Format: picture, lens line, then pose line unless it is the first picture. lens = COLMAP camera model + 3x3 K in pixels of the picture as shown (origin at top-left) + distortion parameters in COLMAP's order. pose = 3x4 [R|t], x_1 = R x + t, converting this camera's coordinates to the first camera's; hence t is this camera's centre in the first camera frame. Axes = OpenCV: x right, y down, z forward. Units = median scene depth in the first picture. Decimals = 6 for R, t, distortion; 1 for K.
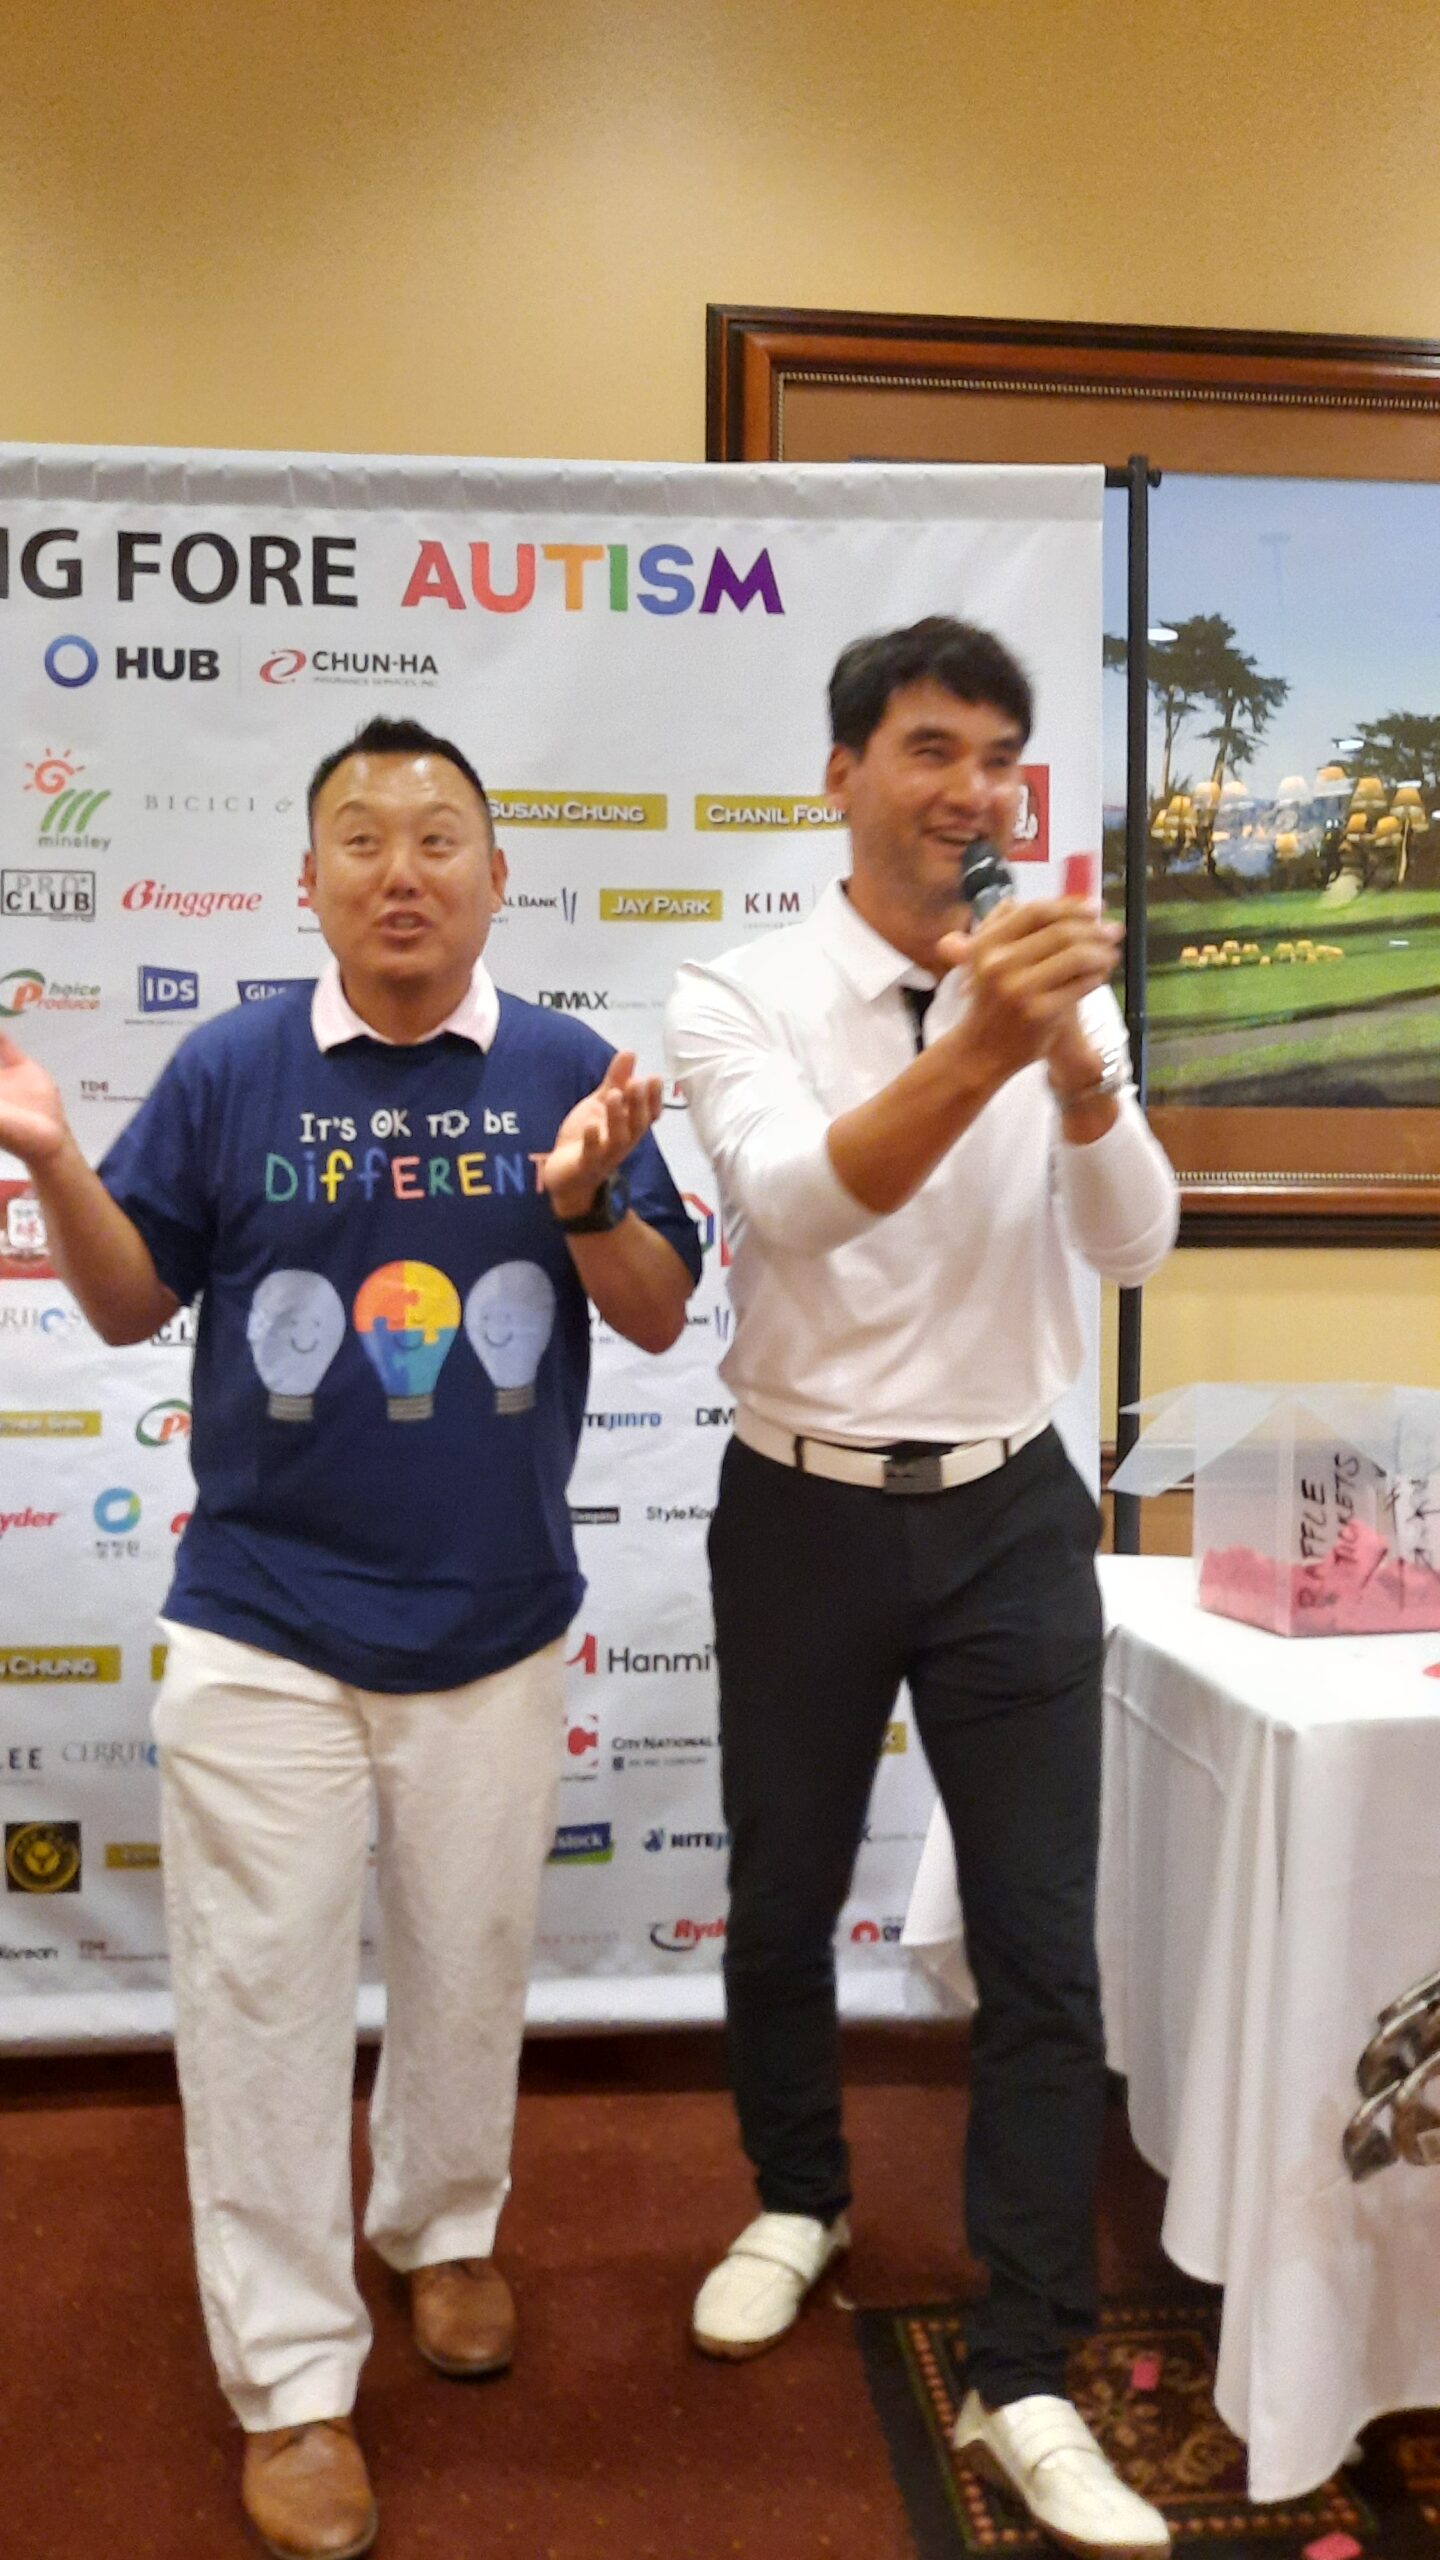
lens RADIAL K [[1901.9, 0, 729.6], [0, 1901.9, 1281.9], [0, 0, 1]] dist [0.057104, -0.069077]
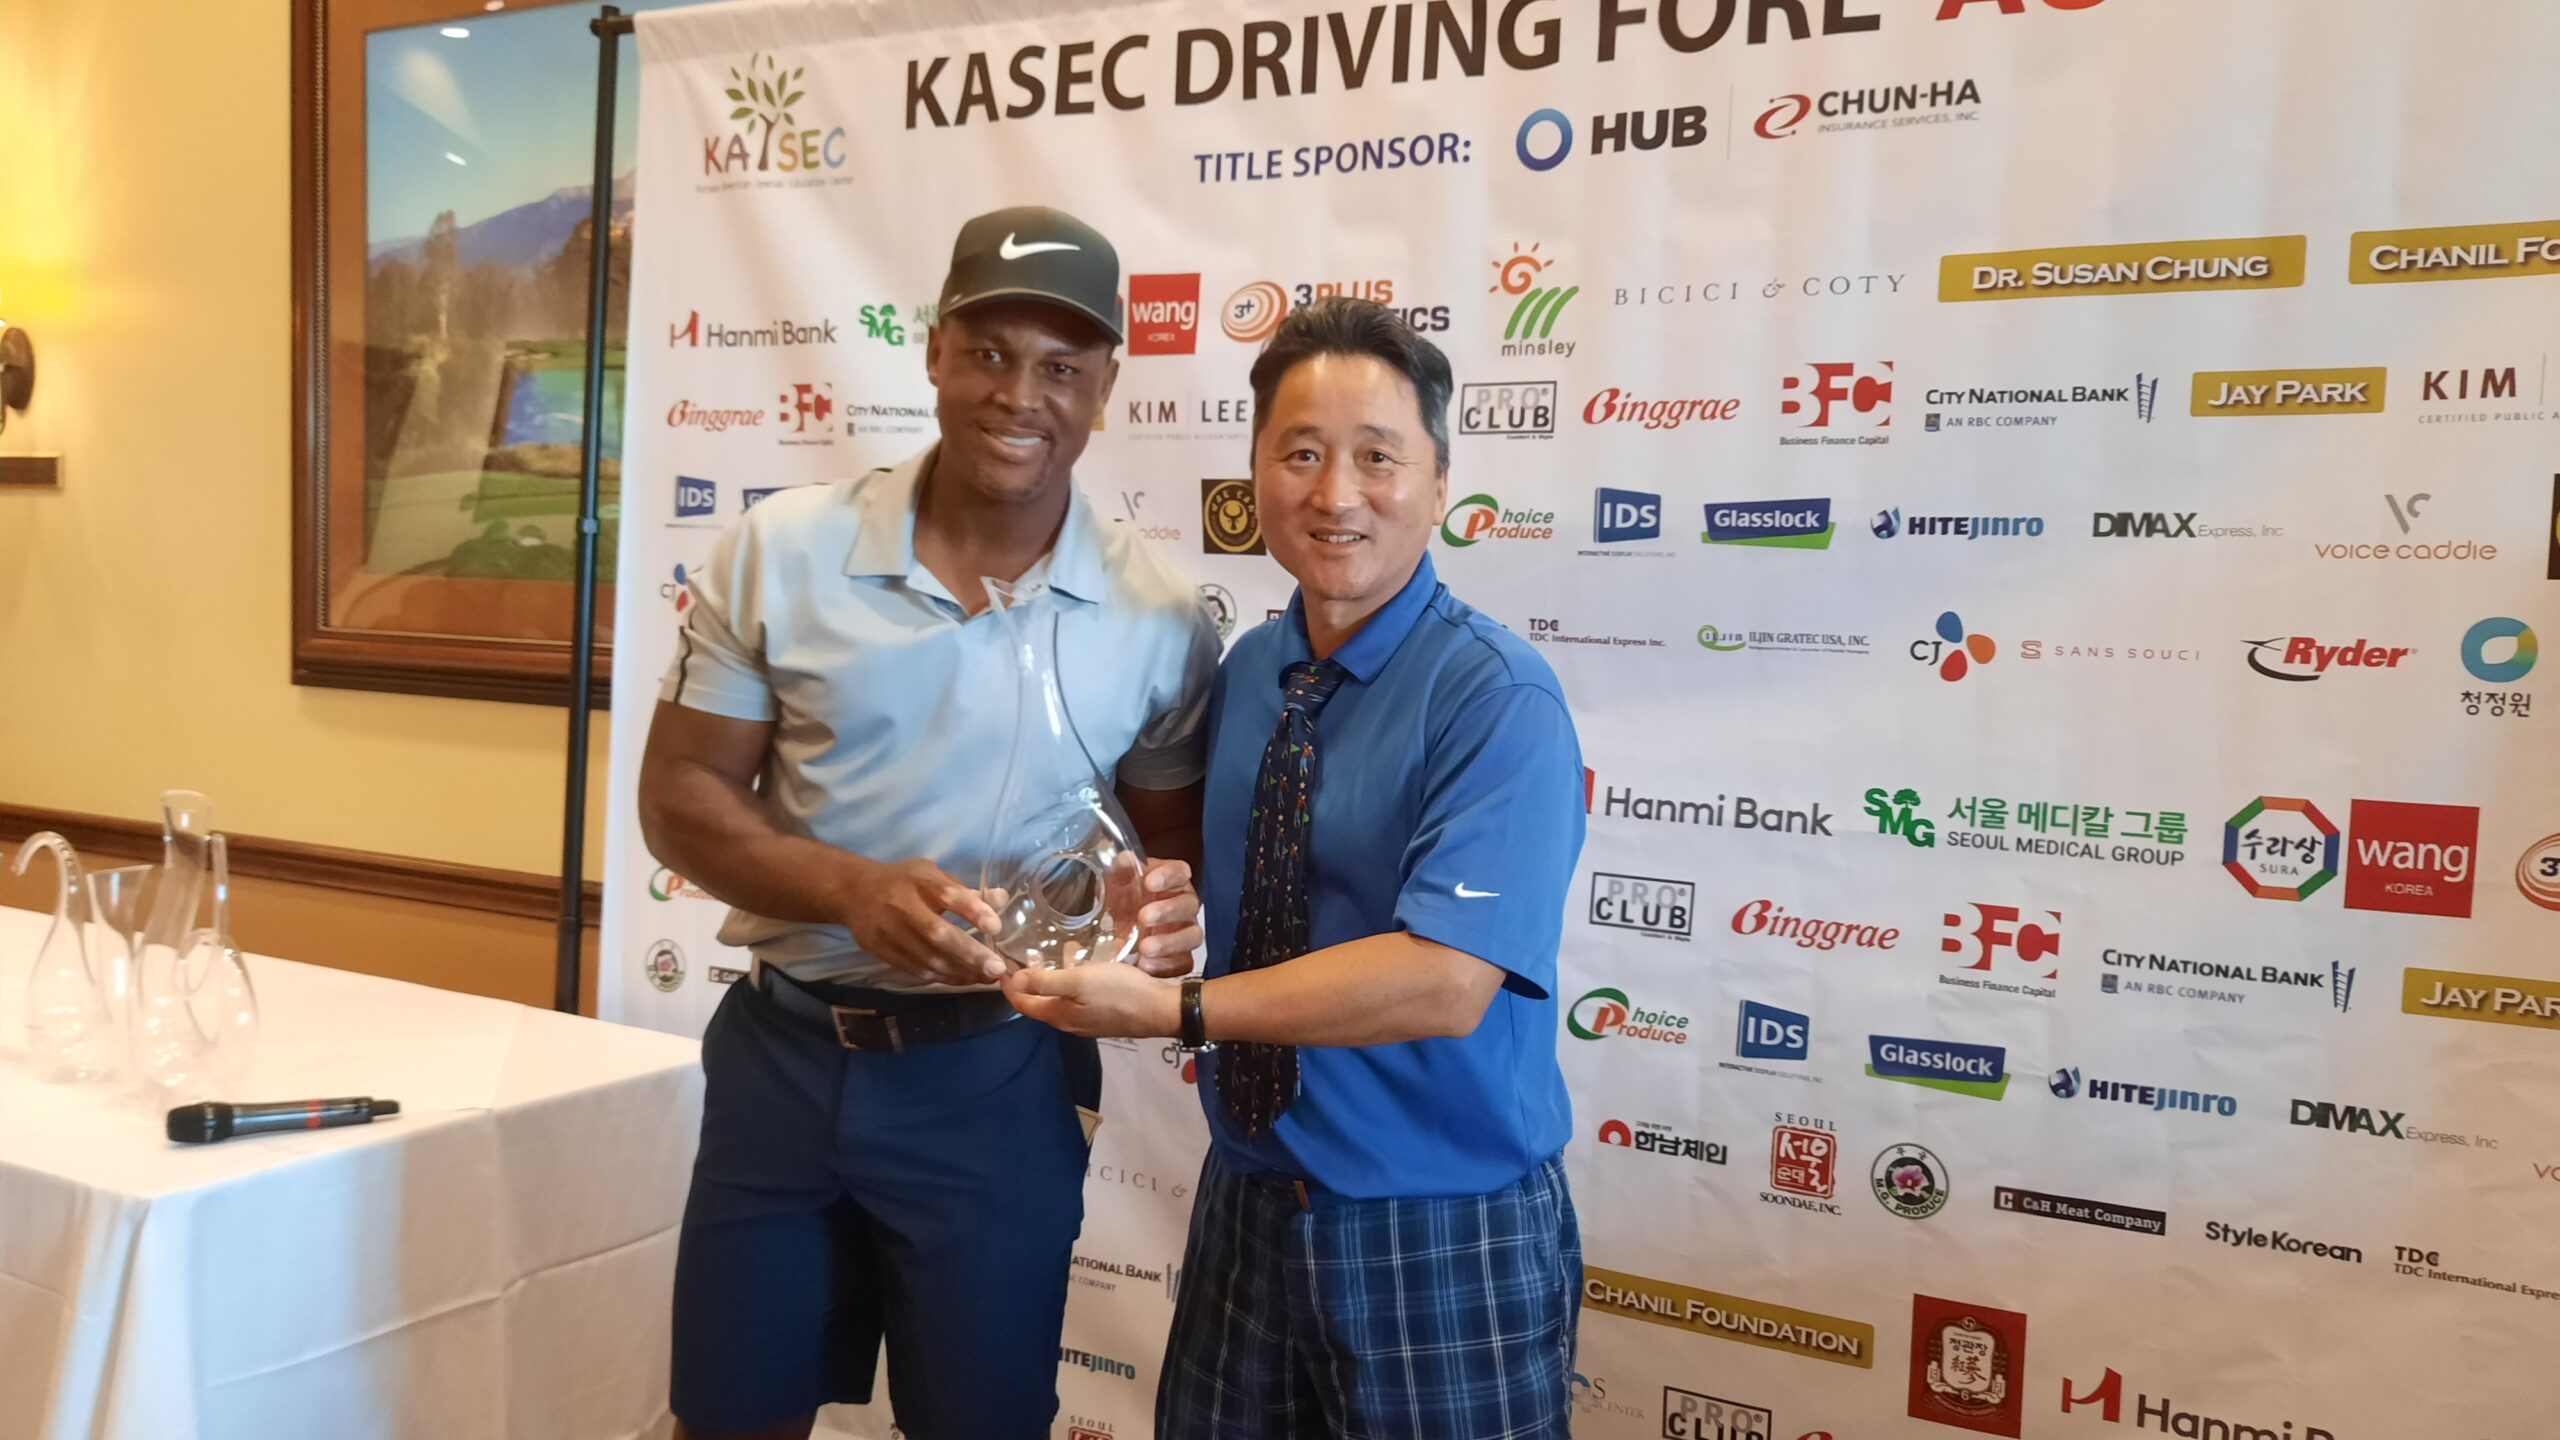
lens RADIAL K [[1909.8, 0, 1286.9], [0, 1909.8, 717.9], [0, 0, 1]] dist [0.050292, -0.064706]
pose [[0.841885, 0.063171, -0.535948, 0.044070], [-0.035531, 0.997459, 0.061754, -0.108840], [0.538487, -0.032947, 0.841990, 0.188539]]
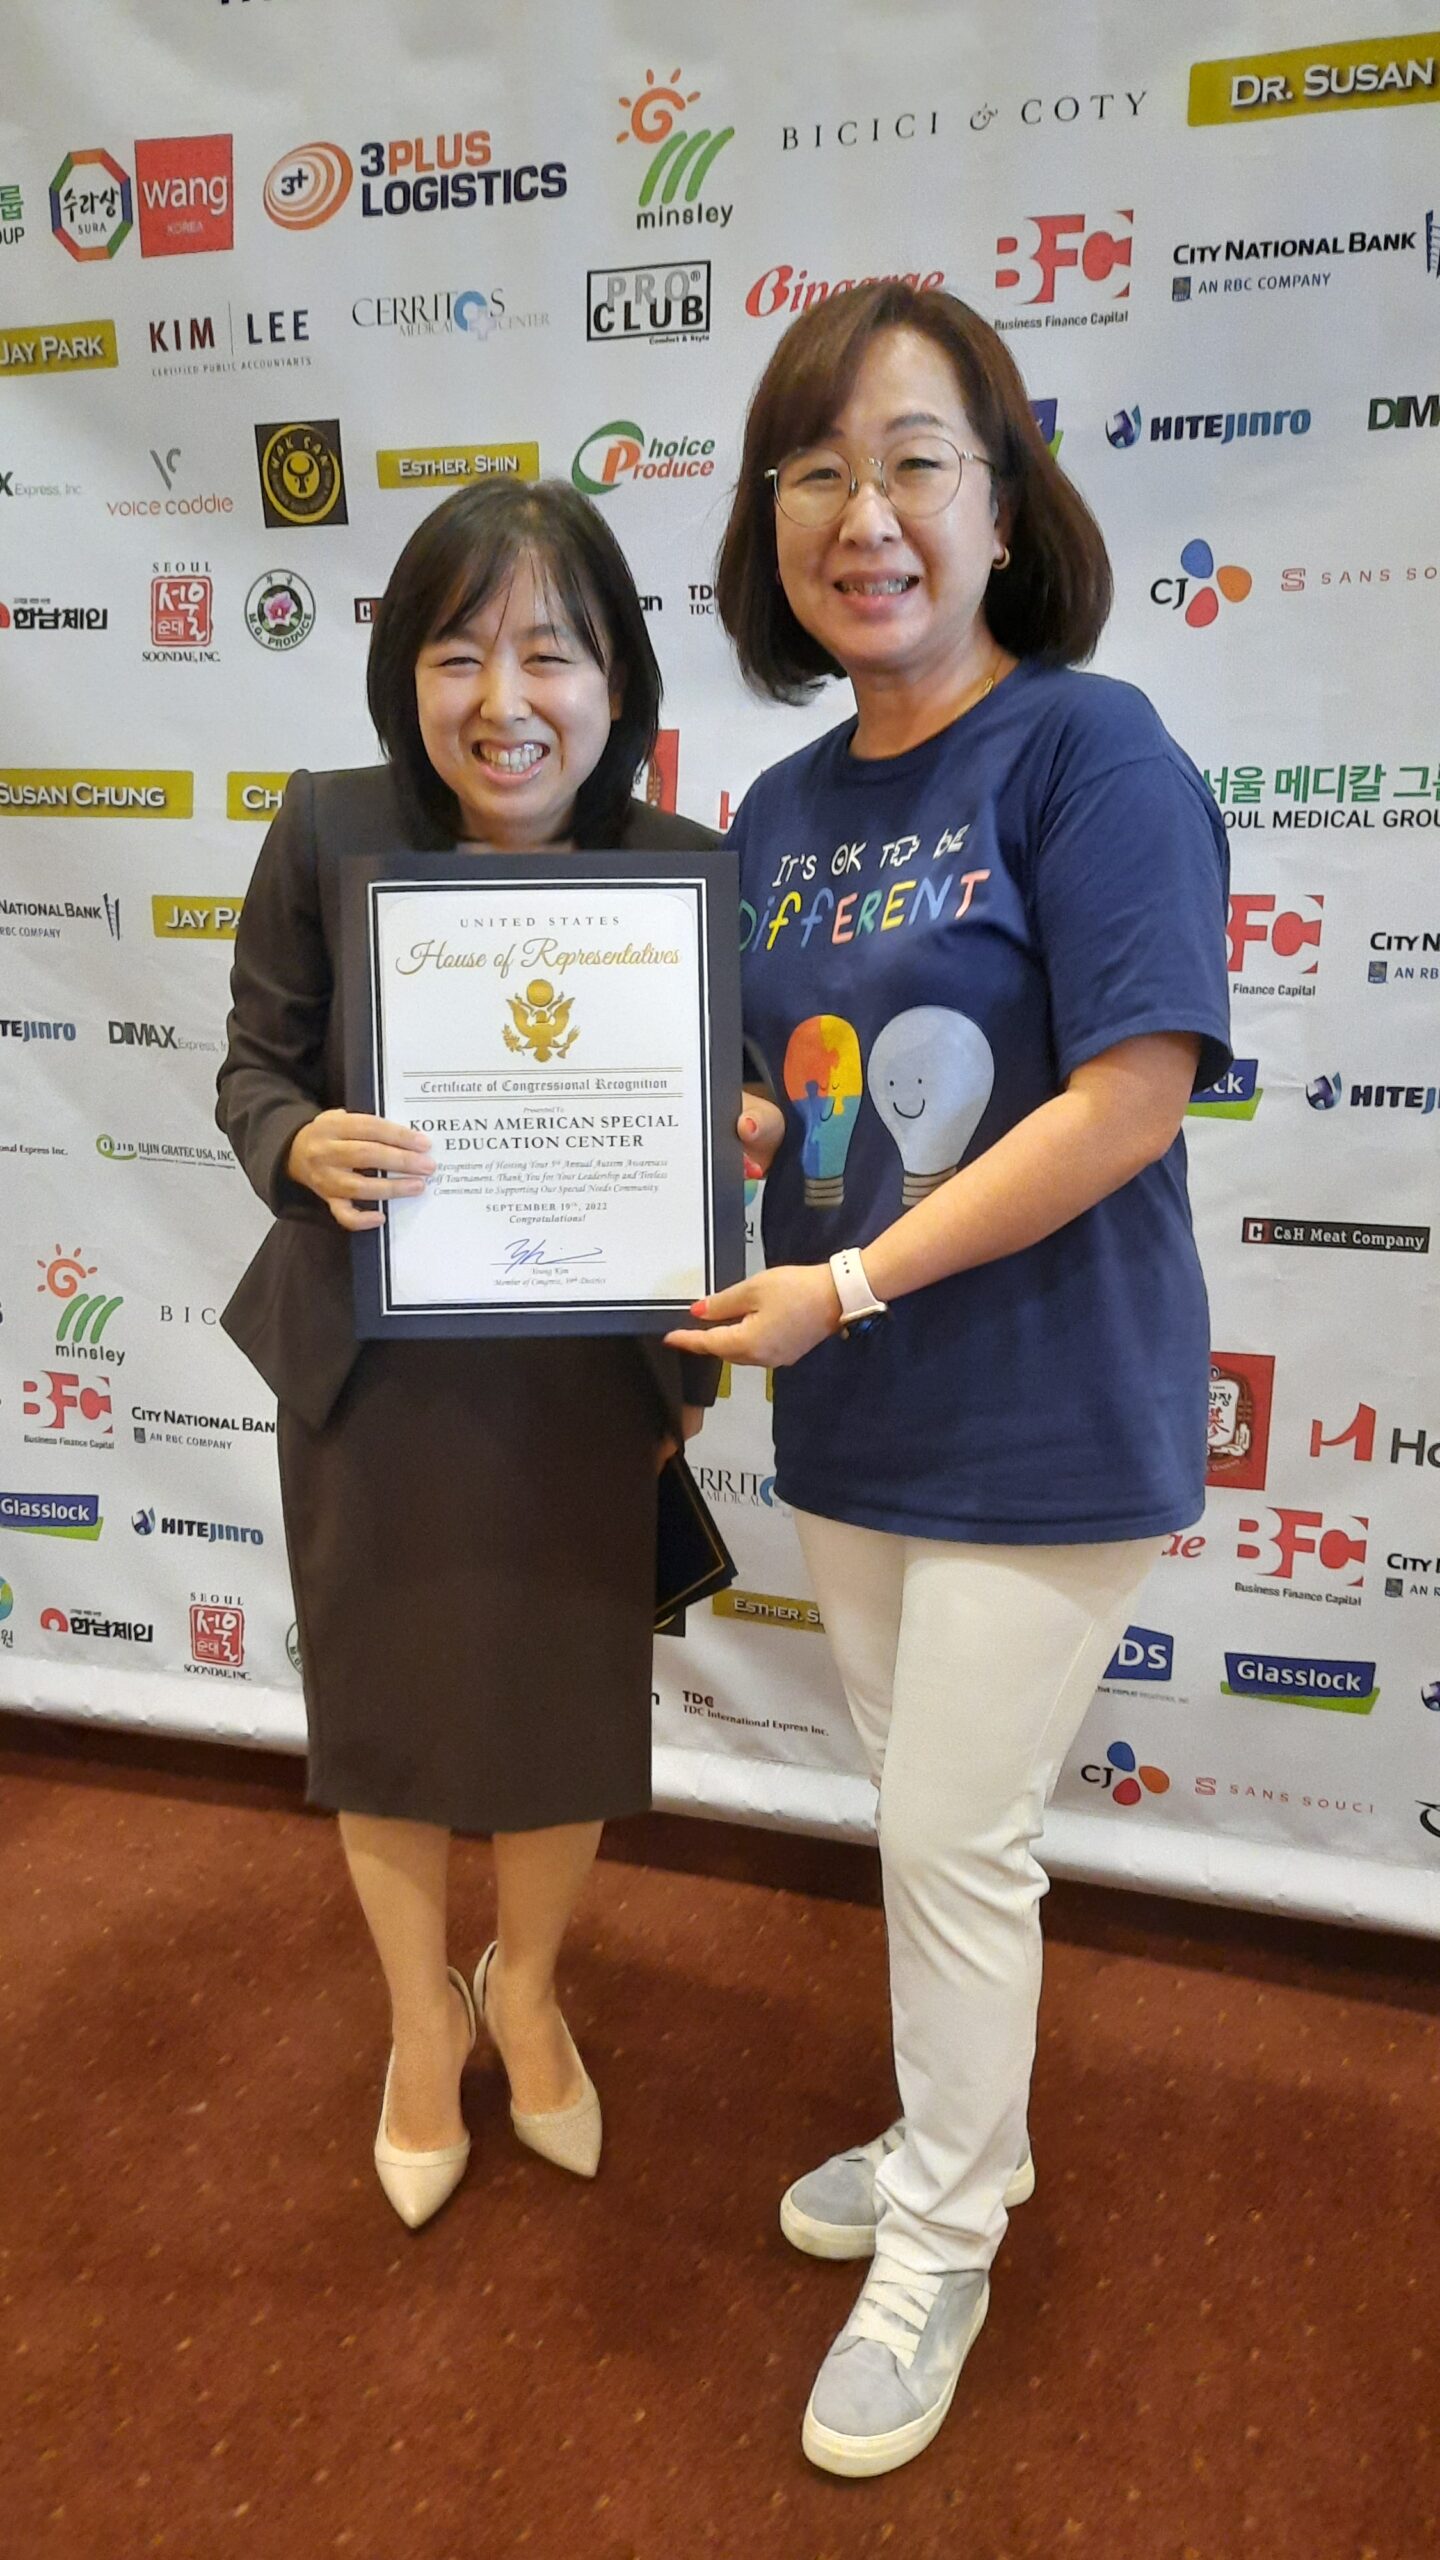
lens RADIAL K [[1927.8, 0, 704.0], [0, 1927.8, 1294.6], [0, 0, 1]] dist [0.058089, -0.079353]
pose [[0.925885, 0.093065, -0.366164, -0.042340], [-0.007073, 0.973286, 0.229487, -0.013037], [0.377739, -0.209889, 0.901809, 0.287779]]
